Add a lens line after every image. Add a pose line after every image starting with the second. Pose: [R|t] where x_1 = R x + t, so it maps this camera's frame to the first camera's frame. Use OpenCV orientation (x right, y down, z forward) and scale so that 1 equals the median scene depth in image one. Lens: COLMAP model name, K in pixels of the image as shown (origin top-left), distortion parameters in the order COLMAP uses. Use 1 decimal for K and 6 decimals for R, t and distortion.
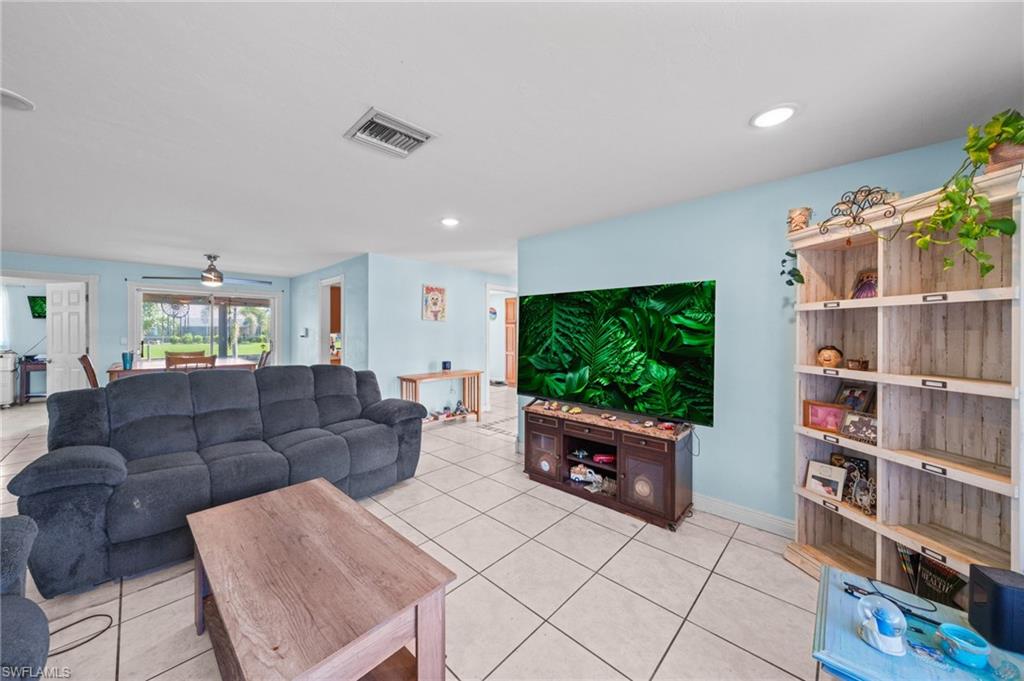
lens RADIAL K [[356.7, 0, 507.9], [0, 356.7, 329.2], [0, 0, 1]] dist [0.000242, 0.000033]
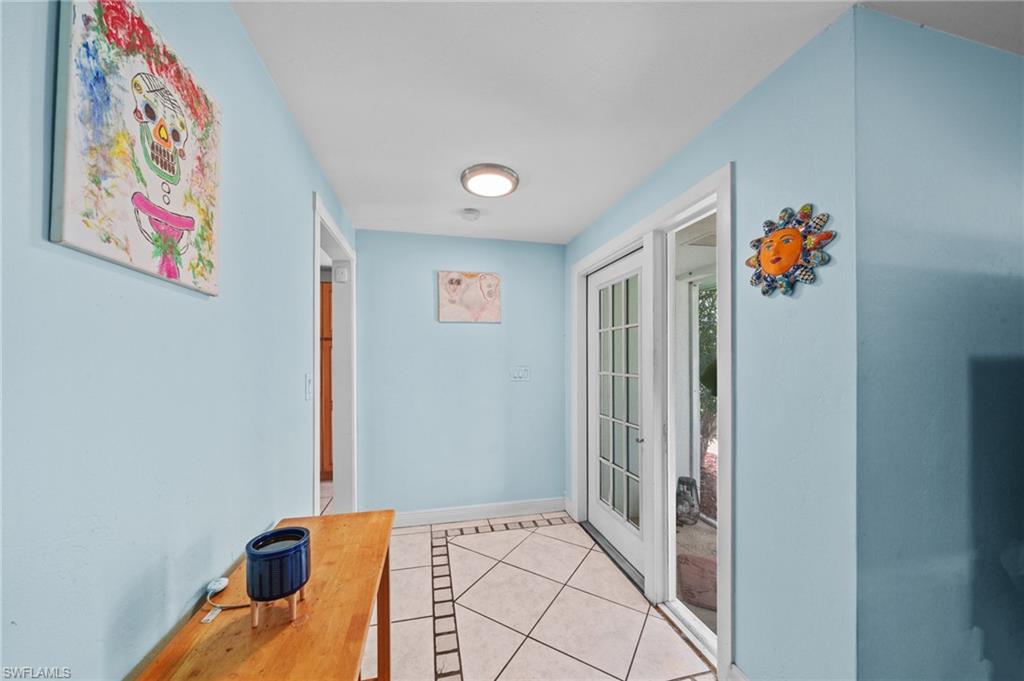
lens RADIAL K [[356.8, 0, 506.8], [0, 356.8, 356.6], [0, 0, 1]] dist [-0.000318, 0.000029]
pose [[0.553526, 0.007069, 0.832802, -0.406021], [-0.009126, 0.999955, -0.002422, 0.006479], [-0.832782, -0.006260, 0.553566, 1.353597]]
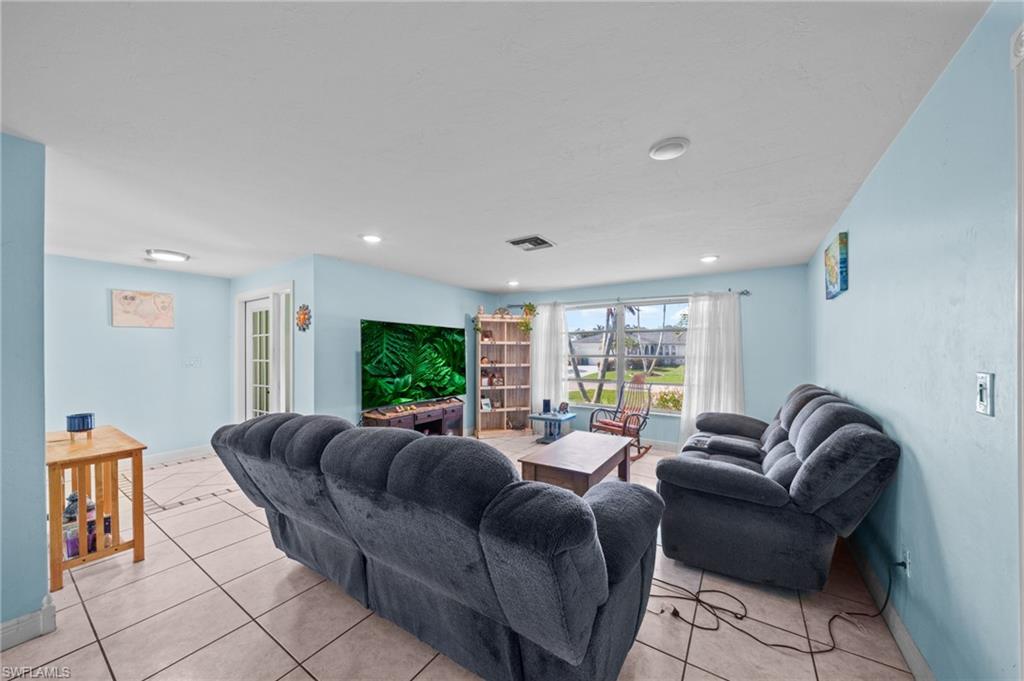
lens RADIAL K [[356.8, 0, 506.8], [0, 356.8, 356.6], [0, 0, 1]] dist [-0.000318, 0.000029]
pose [[-0.173806, -0.011835, 0.984709, -1.230835], [-0.000607, 0.999929, 0.011911, 0.007032], [-0.984780, 0.001473, -0.173801, 0.852734]]
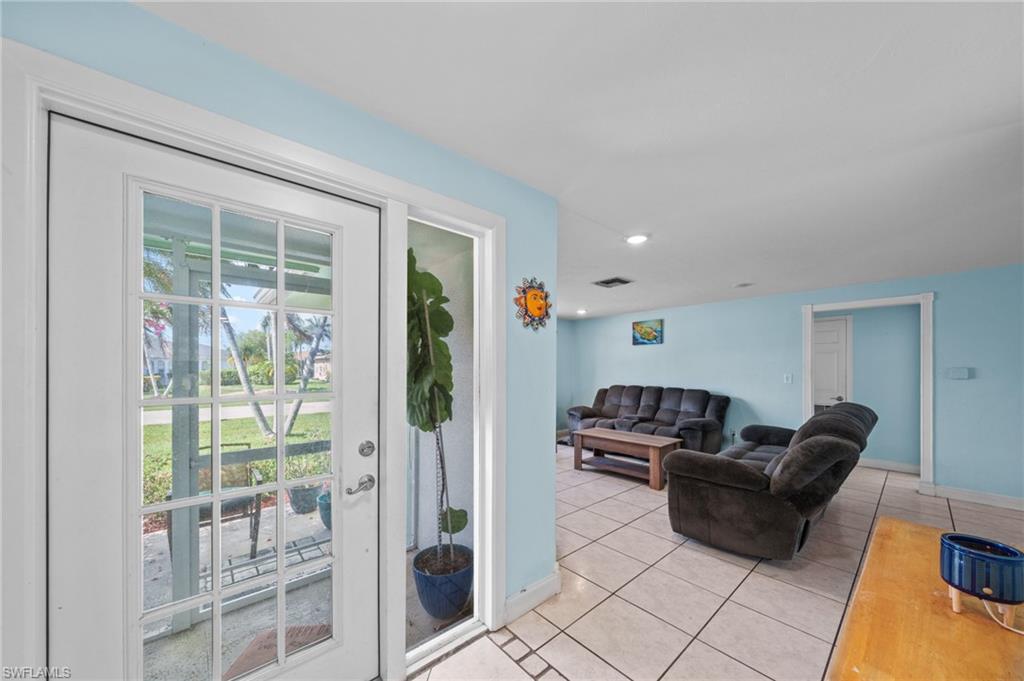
lens RADIAL K [[354.0, 0, 508.3], [0, 354.0, 367.5], [0, 0, 1]] dist [-0.000102, -0.000047]
pose [[-0.995195, -0.004798, 0.097796, 0.055594], [-0.005165, 0.999981, -0.003499, 0.004607], [-0.097777, -0.003987, -0.995200, 1.934523]]
